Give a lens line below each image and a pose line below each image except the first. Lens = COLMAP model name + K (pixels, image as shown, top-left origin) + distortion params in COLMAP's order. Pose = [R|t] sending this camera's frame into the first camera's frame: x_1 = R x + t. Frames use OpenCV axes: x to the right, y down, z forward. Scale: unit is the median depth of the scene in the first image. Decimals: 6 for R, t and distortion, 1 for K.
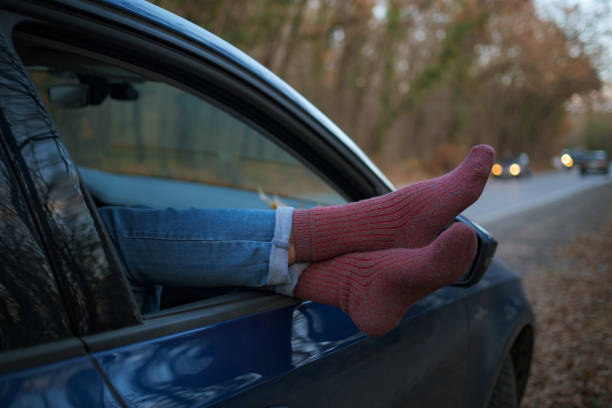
lens RADIAL K [[735.3, 0, 306.0], [0, 735.3, 204.0], [0, 0, 1]] dist [0.015912, 0.012740]
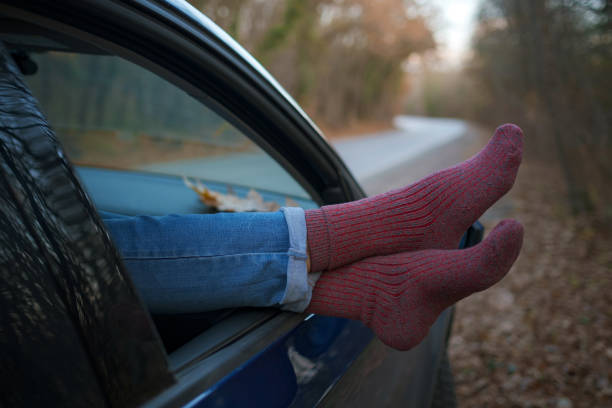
lens RADIAL K [[735.3, 0, 306.0], [0, 735.3, 204.0], [0, 0, 1]] dist [0.015912, 0.012740]
pose [[0.964542, -0.057361, 0.257620, -0.159943], [0.043067, 0.997221, 0.060796, -0.035427], [-0.260391, -0.047545, 0.964332, 0.137565]]
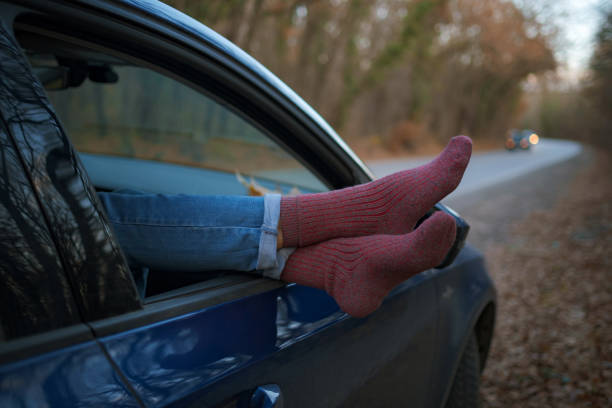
lens RADIAL K [[735.3, 0, 306.0], [0, 735.3, 204.0], [0, 0, 1]] dist [0.015912, 0.012740]
pose [[0.998036, 0.004257, 0.062498, -0.032826], [-0.006619, 0.999270, 0.037634, -0.015133], [-0.062292, -0.037973, 0.997335, -0.028195]]
